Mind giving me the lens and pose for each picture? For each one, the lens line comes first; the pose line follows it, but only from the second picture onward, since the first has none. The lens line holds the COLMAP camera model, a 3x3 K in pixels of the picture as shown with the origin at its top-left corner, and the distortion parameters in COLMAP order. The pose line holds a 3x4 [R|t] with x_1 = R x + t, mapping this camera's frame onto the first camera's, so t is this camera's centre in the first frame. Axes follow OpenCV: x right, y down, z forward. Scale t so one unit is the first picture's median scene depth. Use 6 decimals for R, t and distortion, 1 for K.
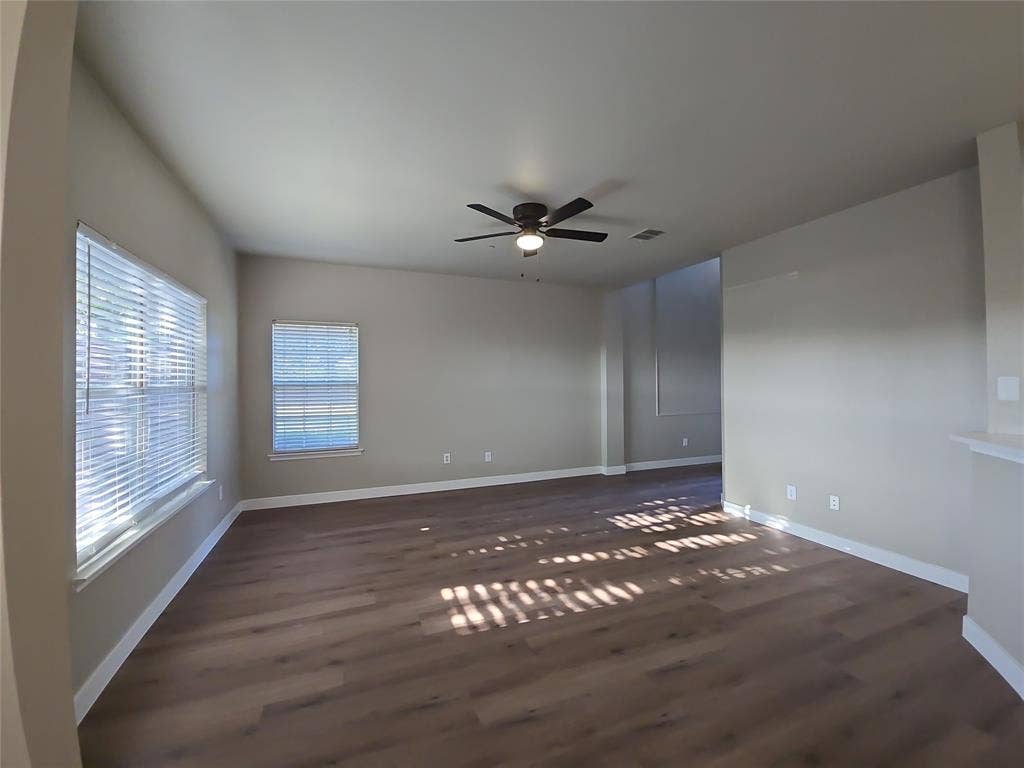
lens RADIAL K [[423.6, 0, 510.5], [0, 423.6, 381.3], [0, 0, 1]] dist [0.001166, -0.000101]
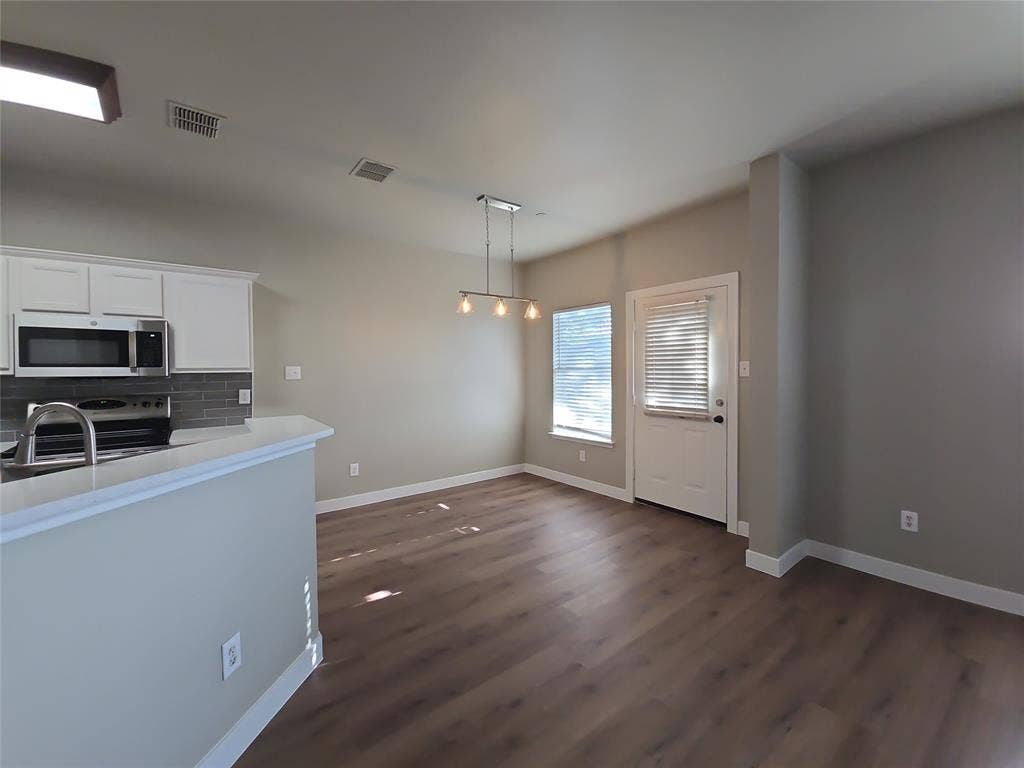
lens RADIAL K [[423.6, 0, 511.2], [0, 423.6, 375.7], [0, 0, 1]] dist [0.001166, -0.000101]
pose [[-0.963975, 0.020042, -0.265237, 0.419778], [0.015310, 0.999685, 0.019896, 0.002804], [0.265552, 0.015119, -0.963978, 0.847173]]
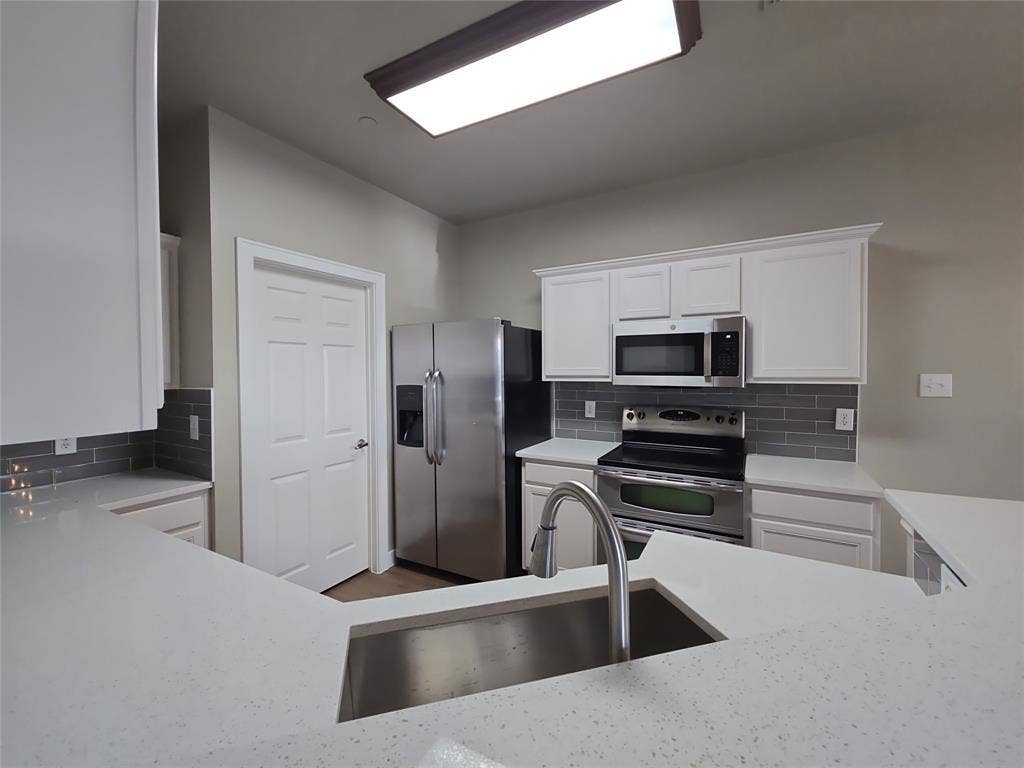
lens RADIAL K [[423.6, 0, 504.9], [0, 423.6, 376.0], [0, 0, 1]] dist [0.001166, -0.000101]
pose [[-0.614532, -0.000357, 0.788892, 0.571145], [0.008224, 0.999943, 0.006859, -0.015949], [-0.788849, 0.010703, -0.614494, 0.534784]]
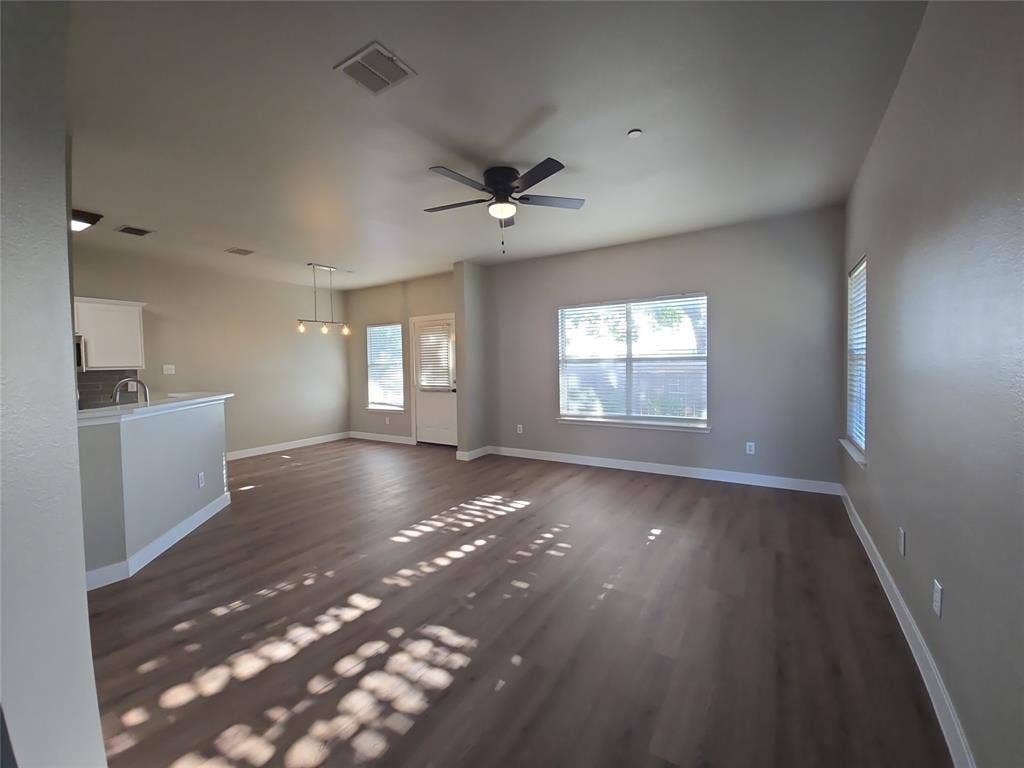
lens RADIAL K [[423.6, 0, 512.7], [0, 423.6, 376.0], [0, 0, 1]] dist [0.001166, -0.000101]
pose [[-0.813996, 0.041478, -0.579387, 0.549502], [0.025961, 0.999048, 0.035049, 0.010936], [0.580290, 0.013488, -0.814298, 1.676591]]
